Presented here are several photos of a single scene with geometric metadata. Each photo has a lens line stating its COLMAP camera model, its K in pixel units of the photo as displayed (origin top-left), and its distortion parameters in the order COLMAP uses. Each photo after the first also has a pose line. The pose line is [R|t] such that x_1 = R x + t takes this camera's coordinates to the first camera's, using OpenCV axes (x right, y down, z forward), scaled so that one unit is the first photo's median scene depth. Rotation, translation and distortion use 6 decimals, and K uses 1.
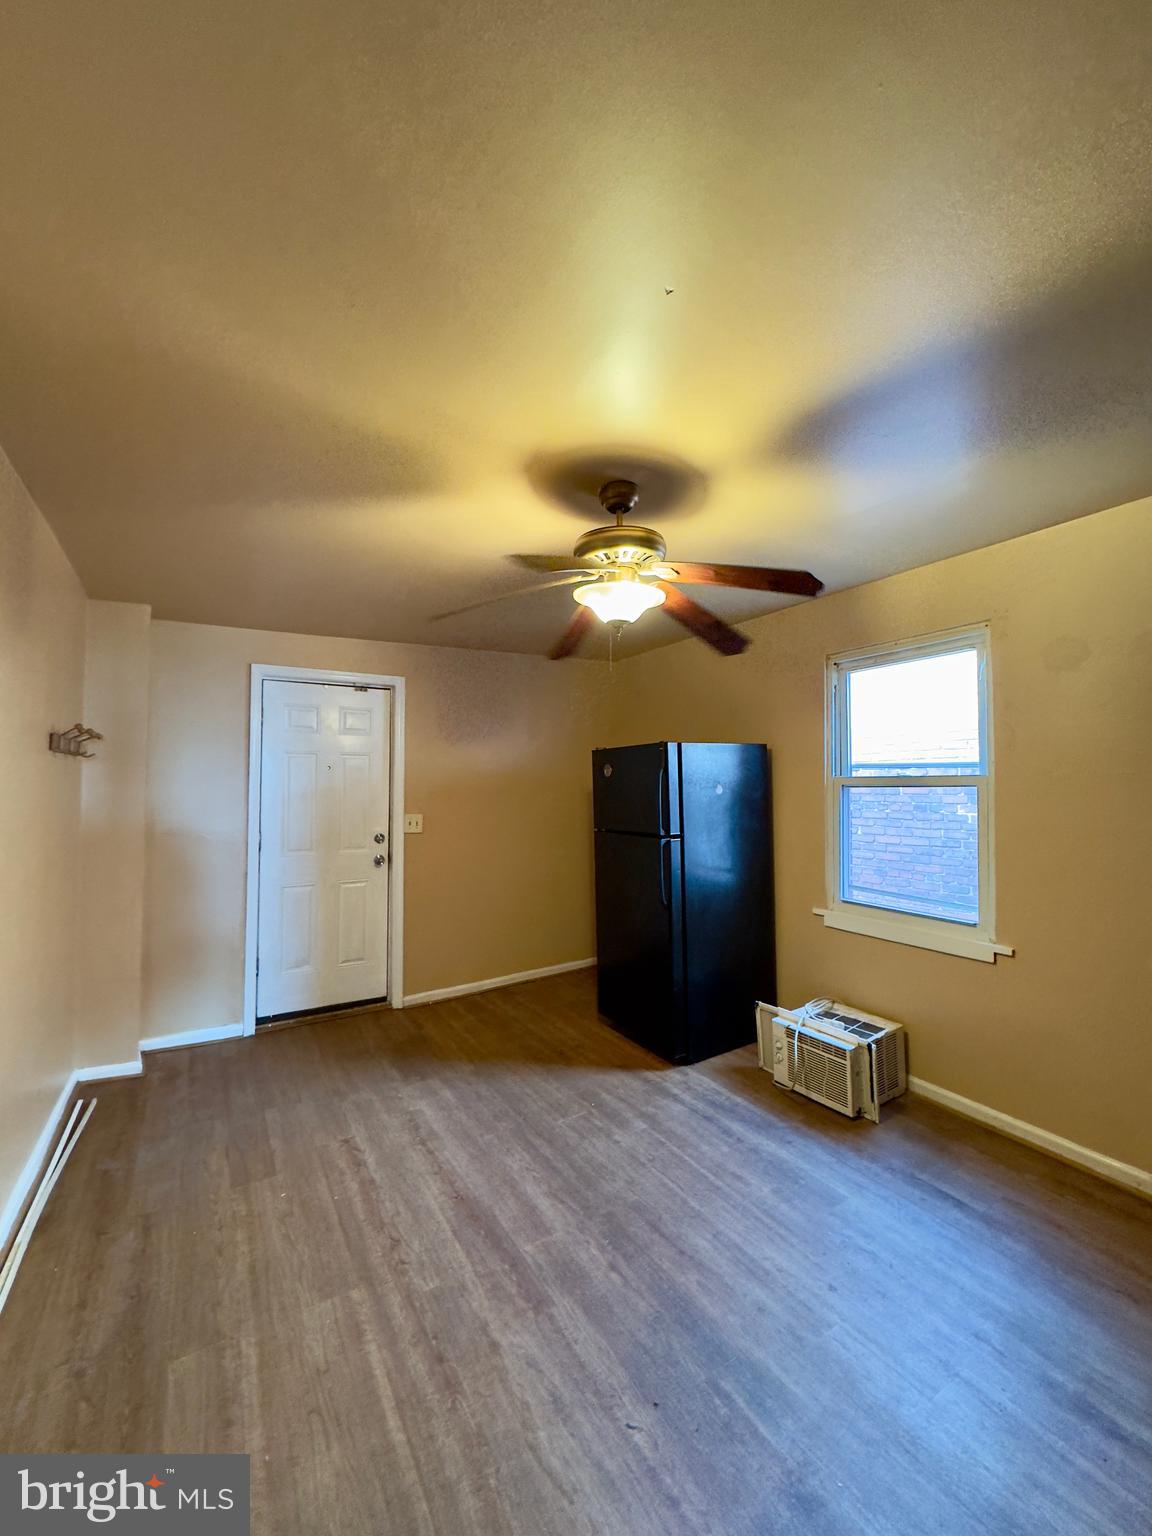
lens RADIAL K [[613.4, 0, 573.5], [0, 613.4, 766.0], [0, 0, 1]] dist [-0.006151, -0.000286]
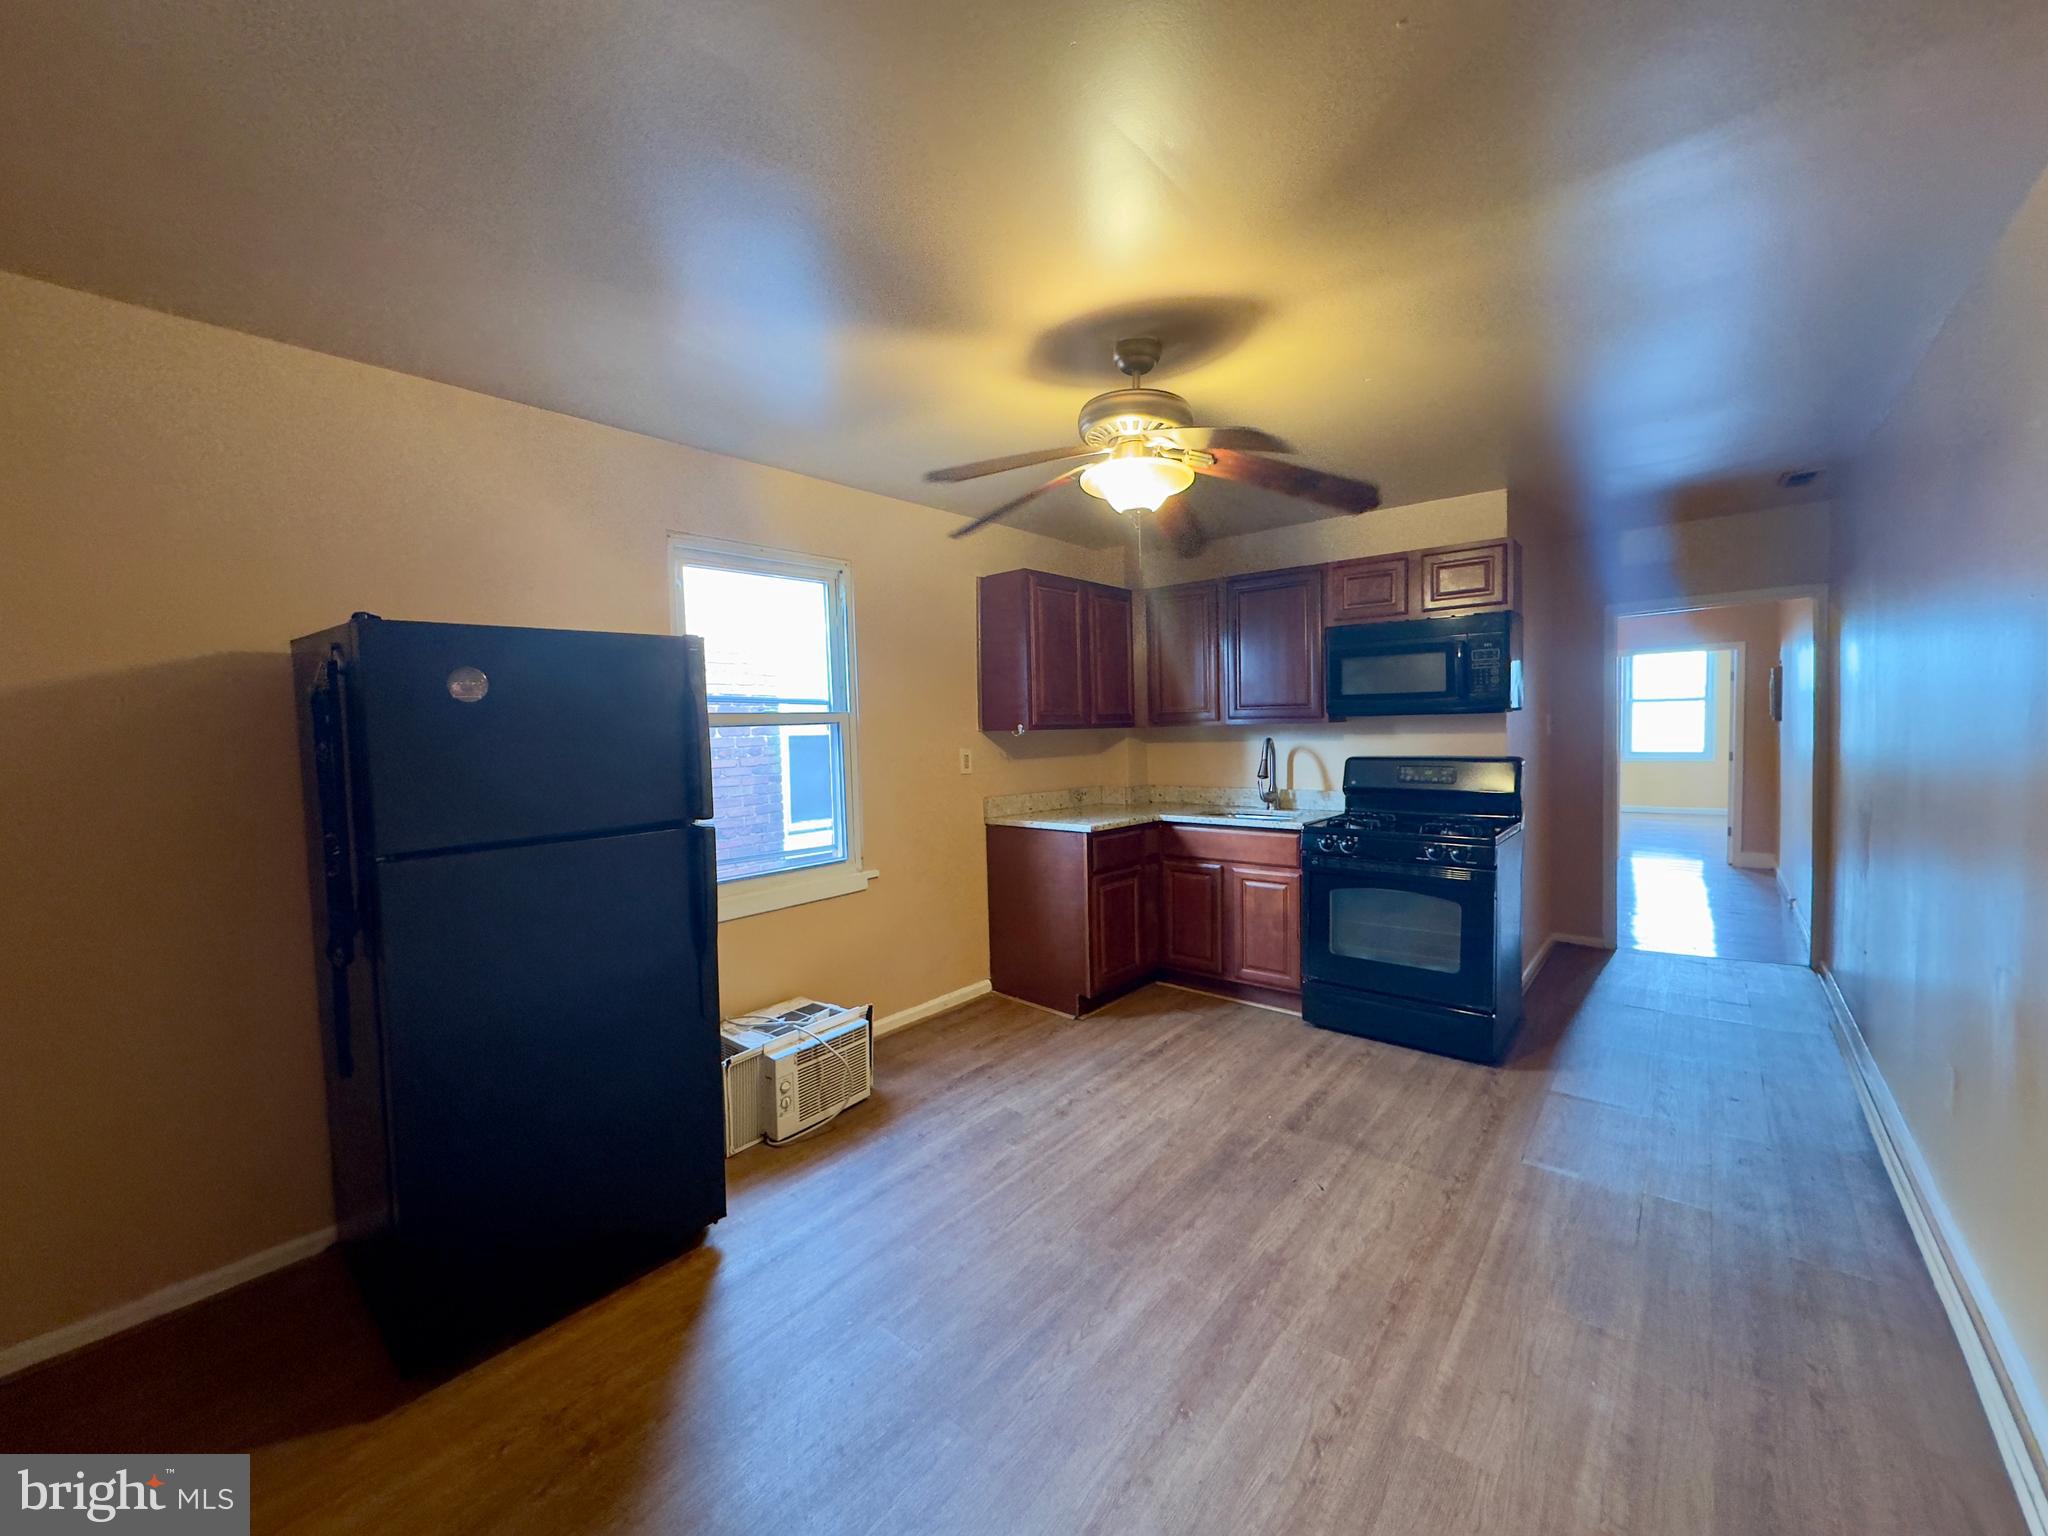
lens RADIAL K [[817.8, 0, 1024.0], [0, 817.8, 766.7], [0, 0, 1]] dist [-0.006151, -0.000286]
pose [[-0.332923, -0.040302, 0.942092, -0.970337], [-0.003656, 0.999134, 0.041451, 0.065307], [-0.942947, 0.010356, -0.332782, 1.597791]]
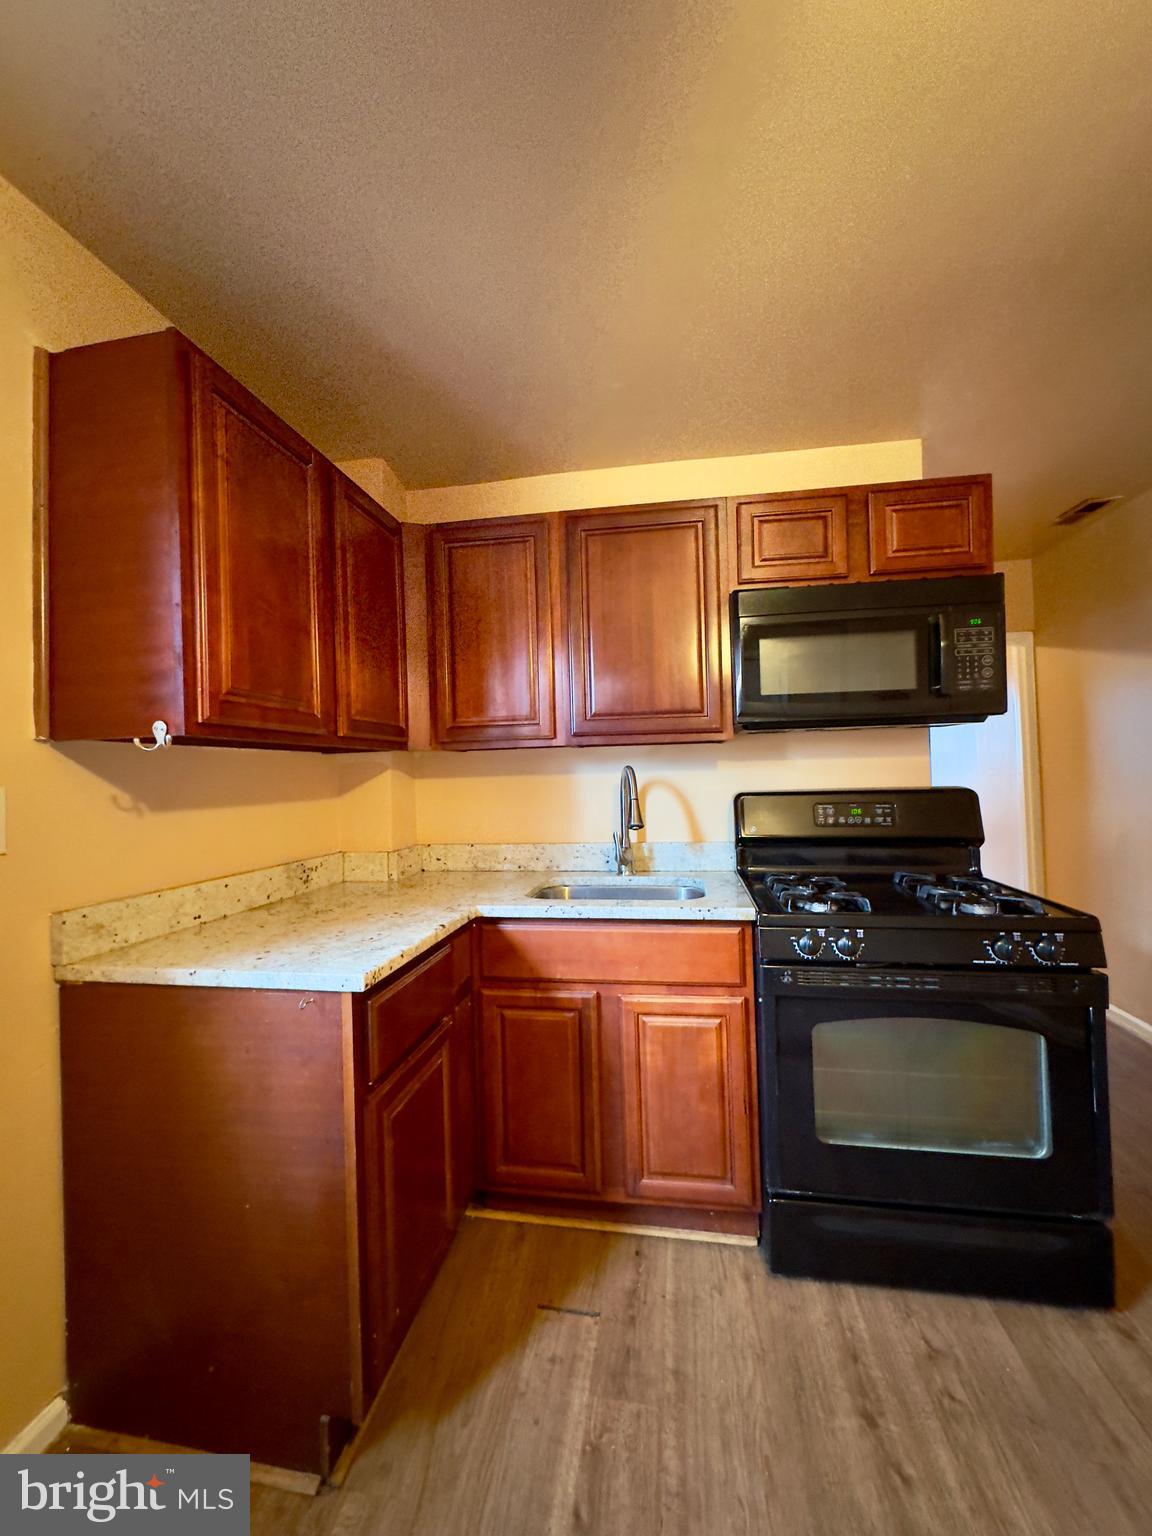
lens RADIAL K [[613.4, 0, 576.4], [0, 613.4, 769.3], [0, 0, 1]] dist [-0.006151, -0.000286]
pose [[-0.765149, 0.022530, 0.643459, 0.287588], [0.006891, 0.999617, -0.026806, 0.111896], [-0.643816, -0.016076, -0.765011, 1.111286]]
